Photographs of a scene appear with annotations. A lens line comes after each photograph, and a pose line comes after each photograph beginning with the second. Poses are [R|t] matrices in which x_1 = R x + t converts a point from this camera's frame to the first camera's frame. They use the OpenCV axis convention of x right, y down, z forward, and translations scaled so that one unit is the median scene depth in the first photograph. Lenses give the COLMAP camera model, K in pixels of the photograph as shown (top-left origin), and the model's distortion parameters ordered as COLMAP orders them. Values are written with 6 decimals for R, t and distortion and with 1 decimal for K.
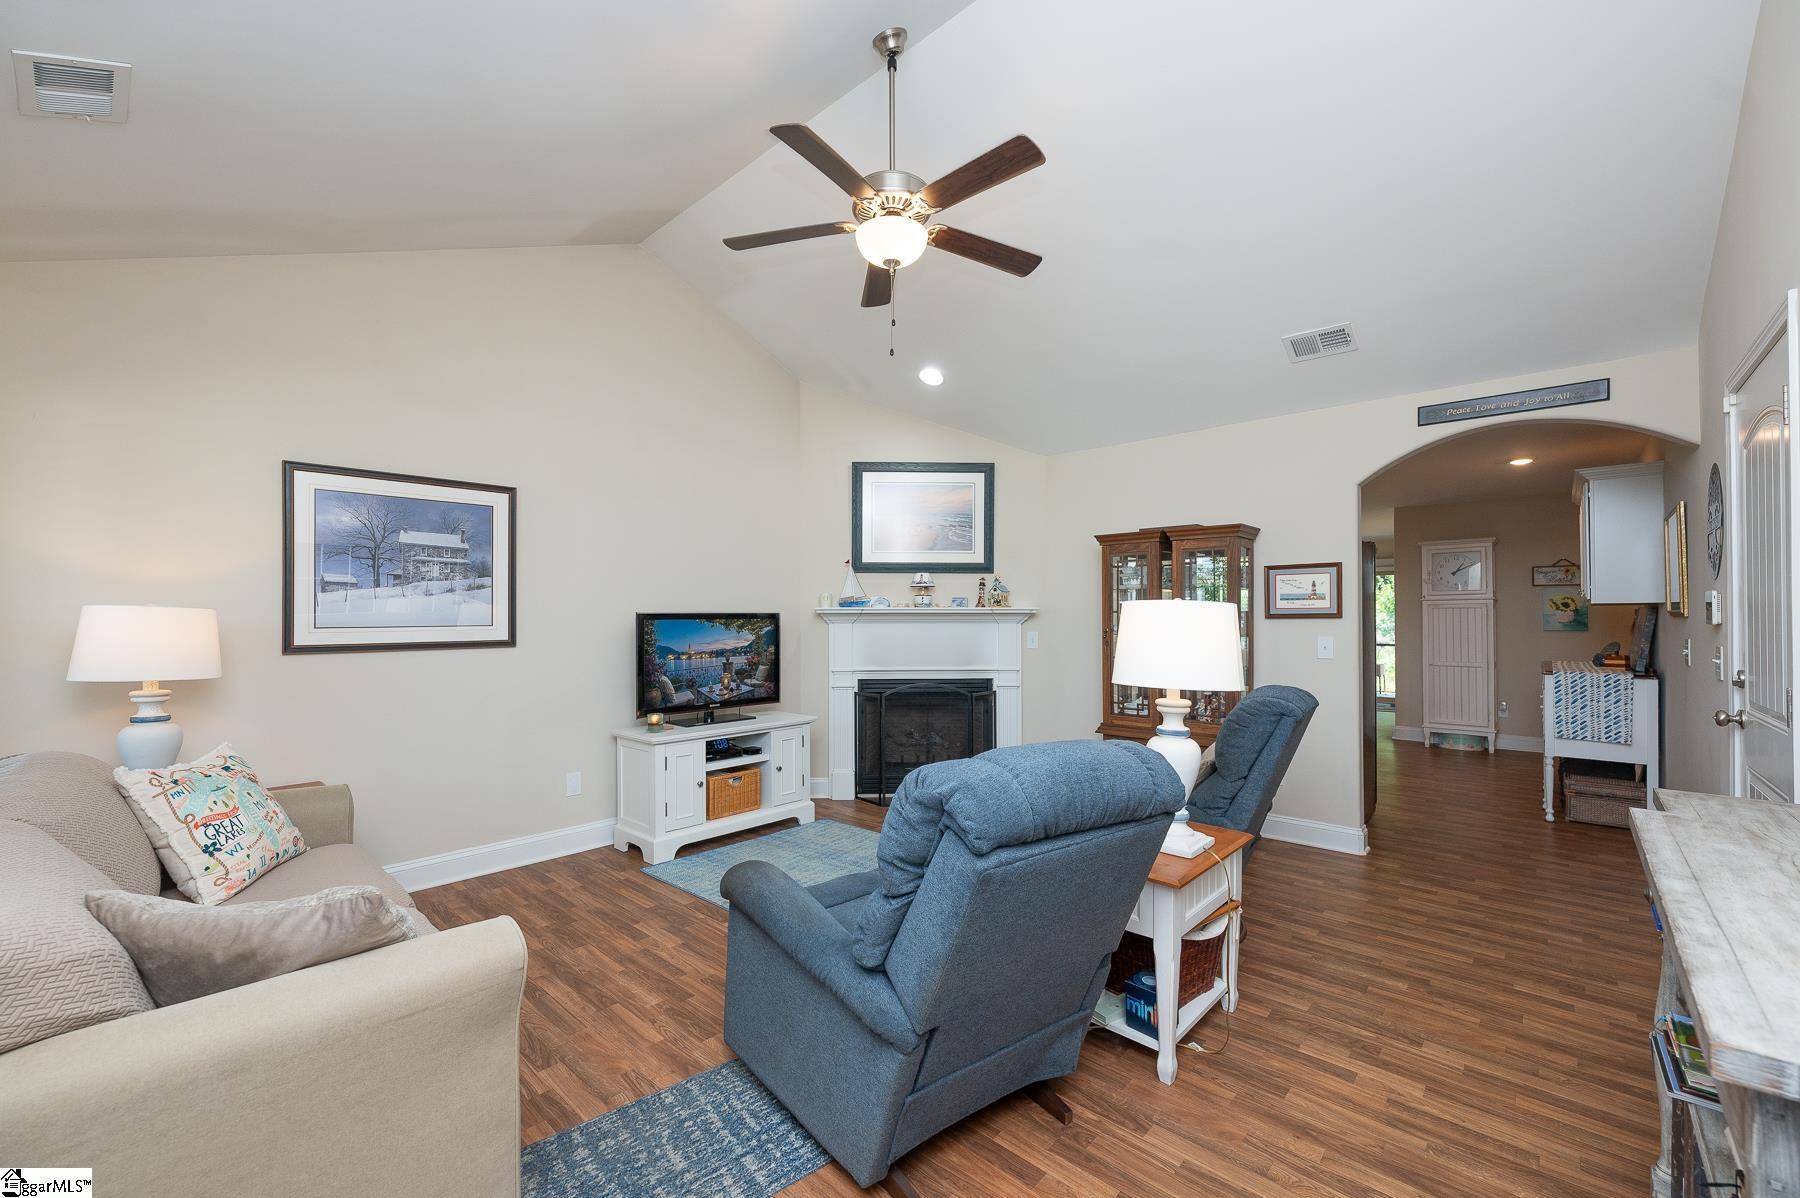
lens RADIAL K [[703.0, 0, 897.7], [0, 703.0, 623.3], [0, 0, 1]] dist [-0.007717, 0.000024]
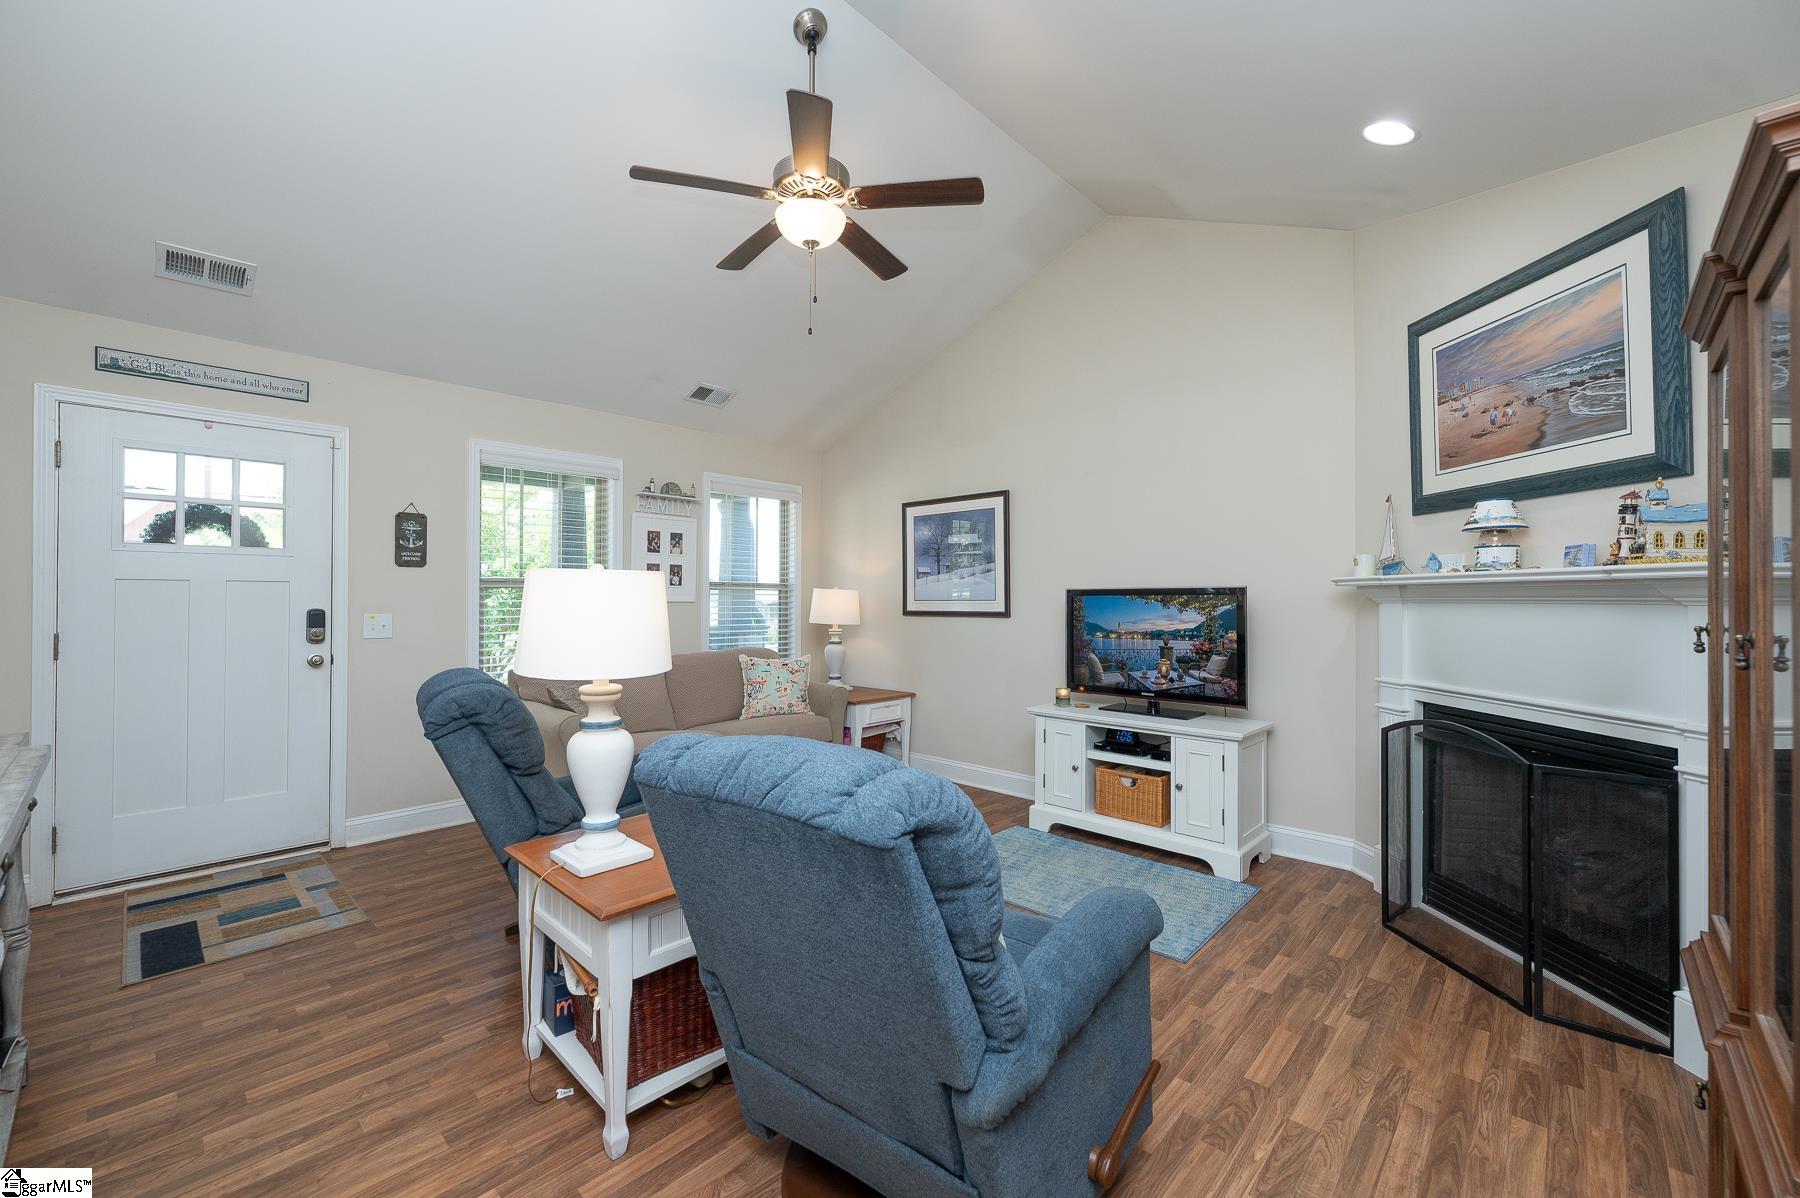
lens RADIAL K [[734.9, 0, 900.0], [0, 734.9, 599.0], [0, 0, 1]] dist [0.002140, -0.000186]
pose [[-0.001692, 0.004007, -0.999991, 0.685654], [-0.008420, 0.999956, 0.004021, -0.002500], [0.999963, 0.008427, -0.001659, 0.729270]]
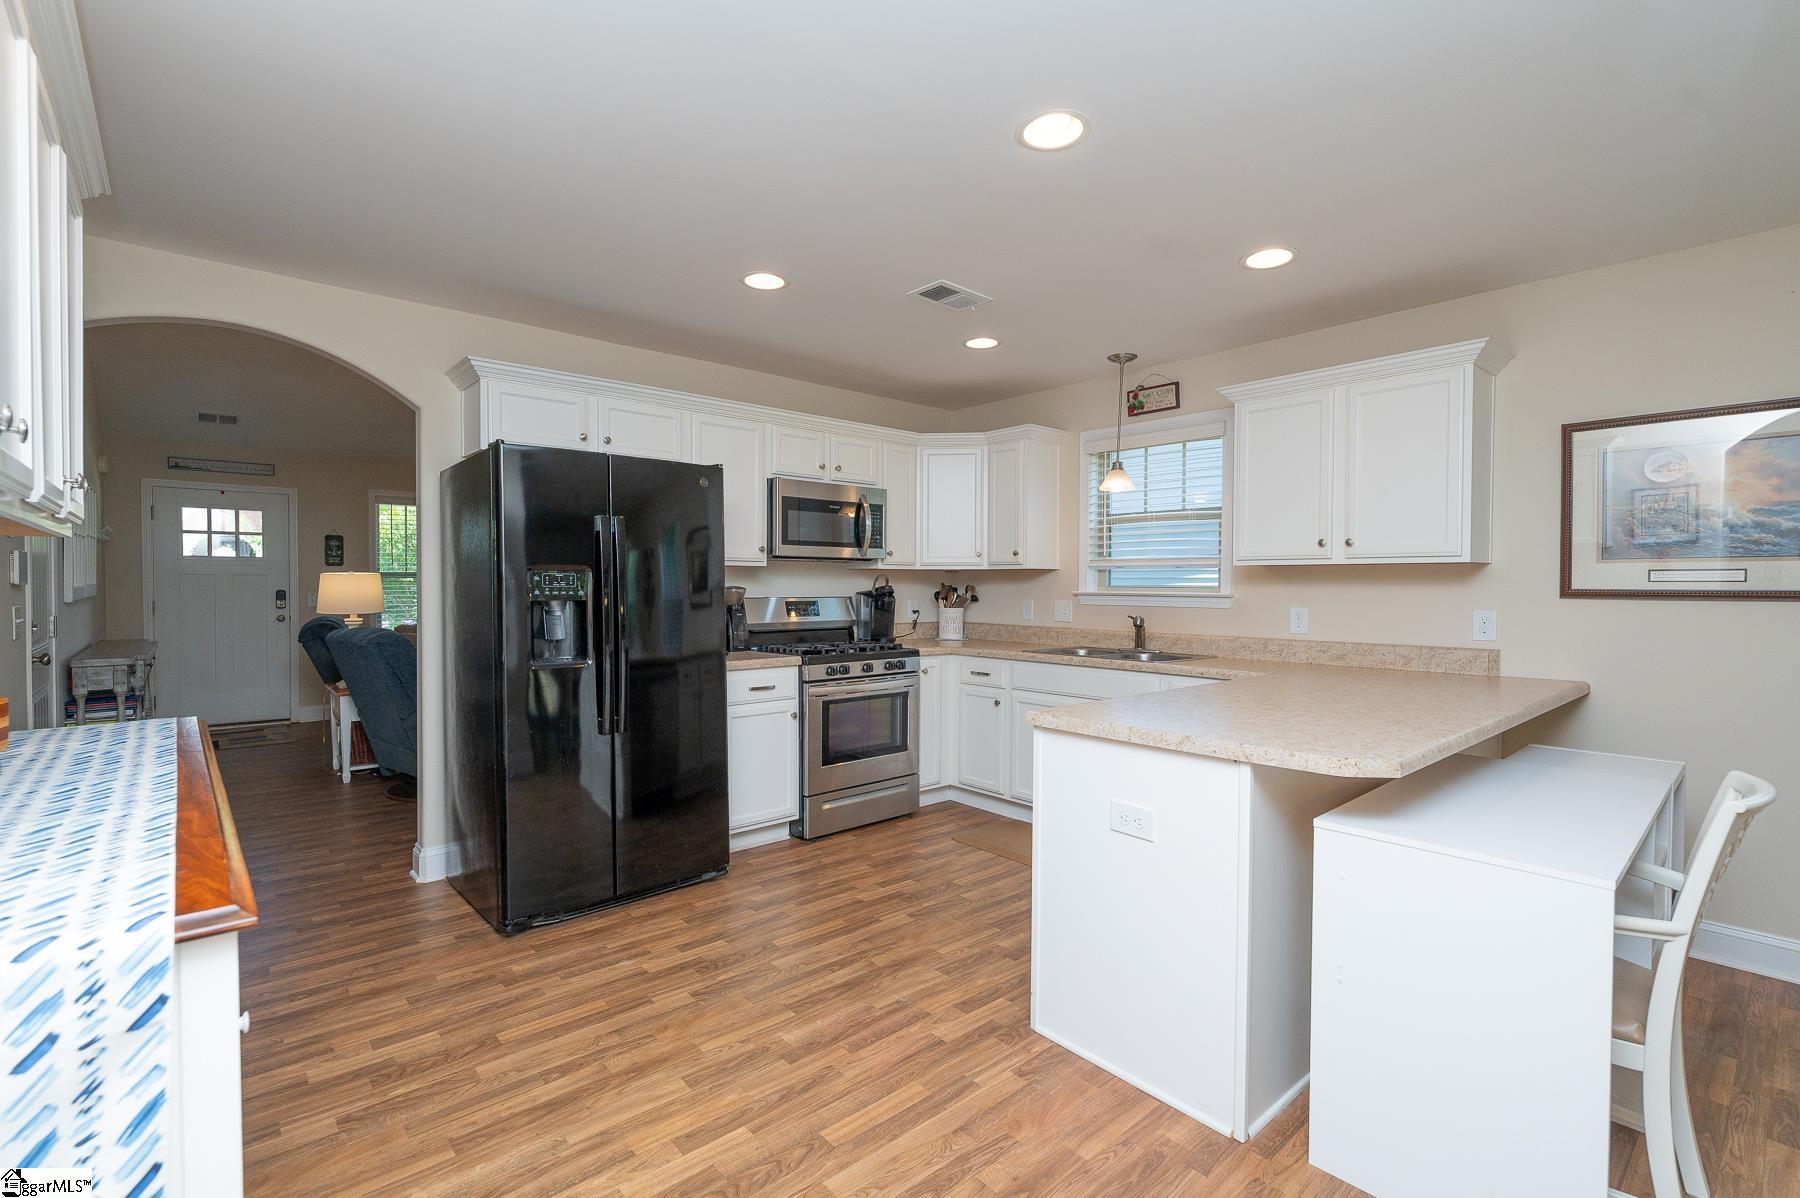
lens RADIAL K [[864.9, 0, 900.0], [0, 864.9, 599.0], [0, 0, 1]] dist [0.035189, 0.000097]
pose [[-0.134732, 0.011286, -0.990818, 1.519293], [-0.006528, 0.999903, 0.012277, 0.006580], [0.990861, 0.008122, -0.134645, 1.621533]]
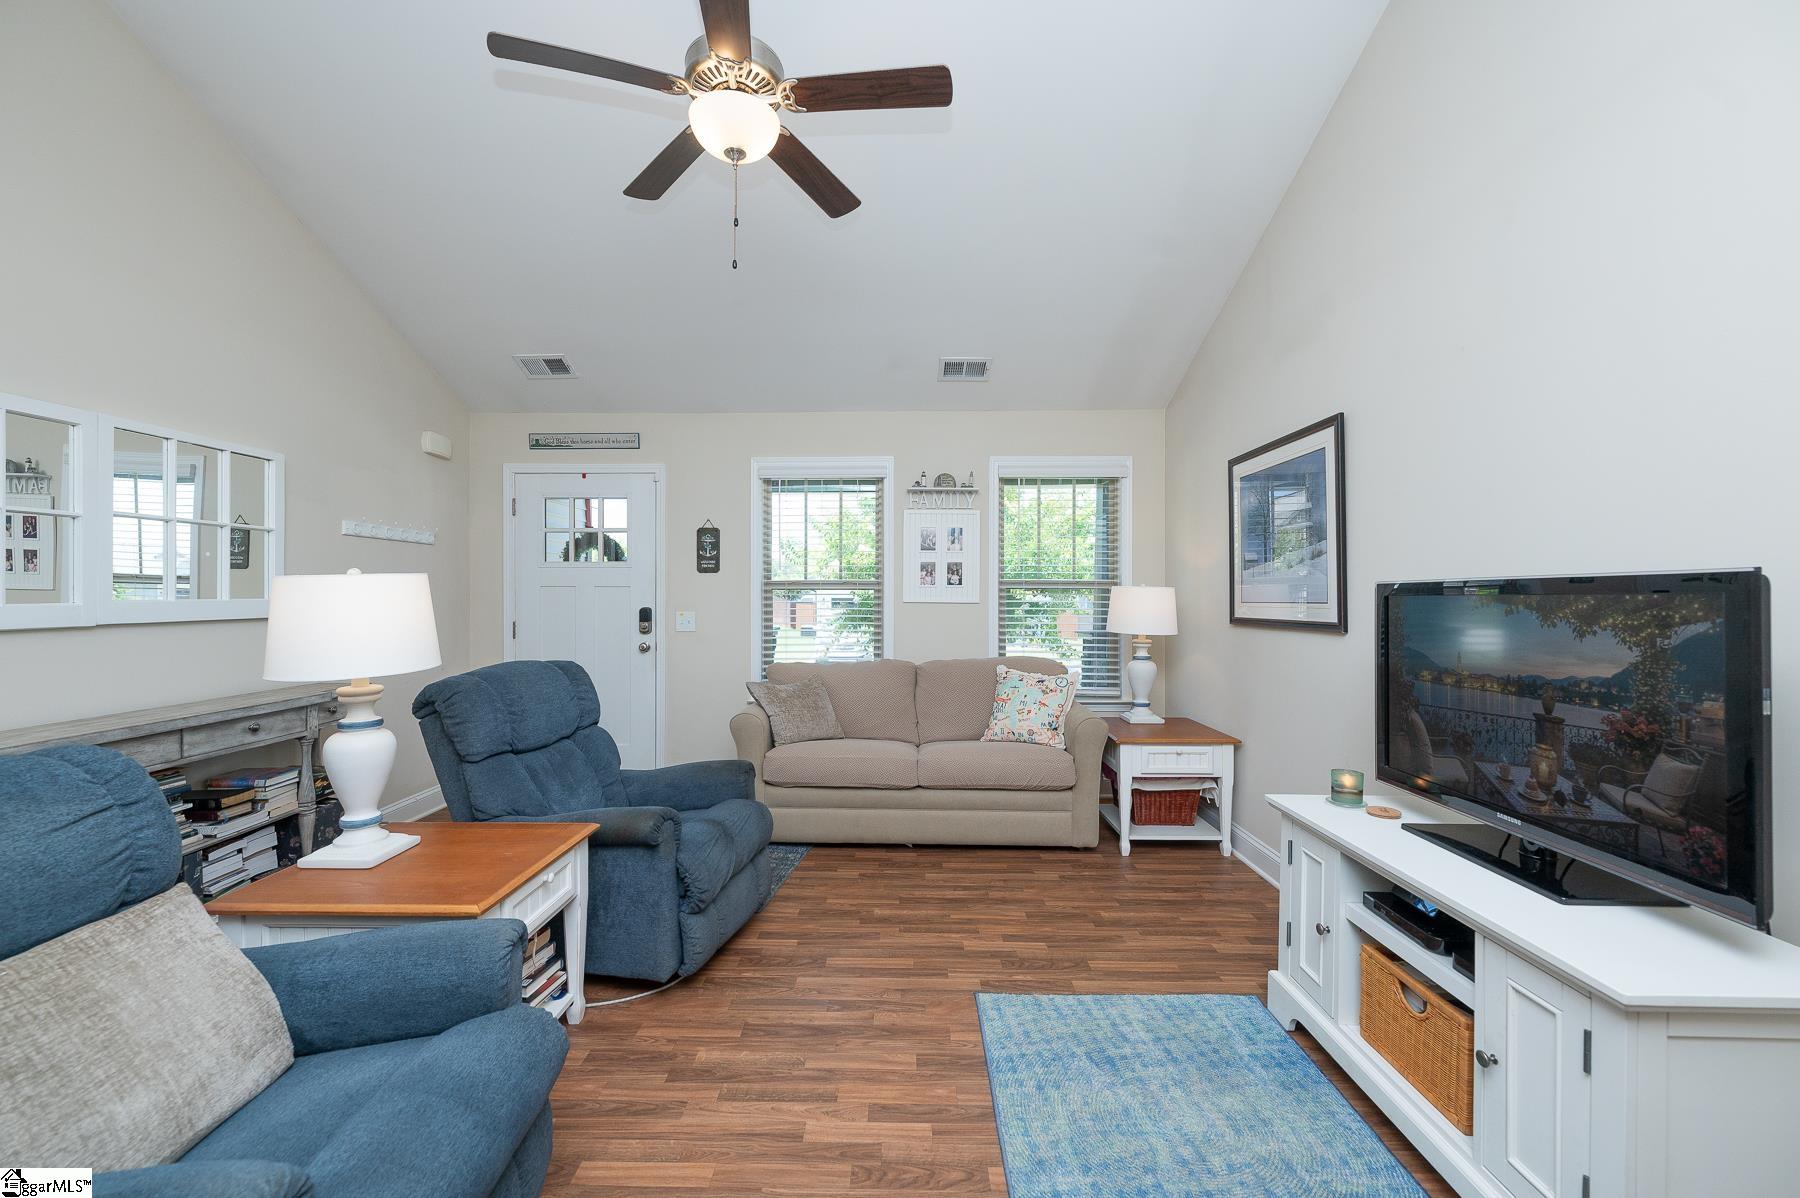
lens RADIAL K [[721.5, 0, 900.0], [0, 721.5, 599.0], [0, 0, 1]] dist [-0.010993, 0.000003]
pose [[-0.741415, 0.005054, -0.671027, 0.262324], [-0.002939, 0.999938, 0.010778, -0.007162], [0.671040, 0.009963, -0.741354, 1.120717]]
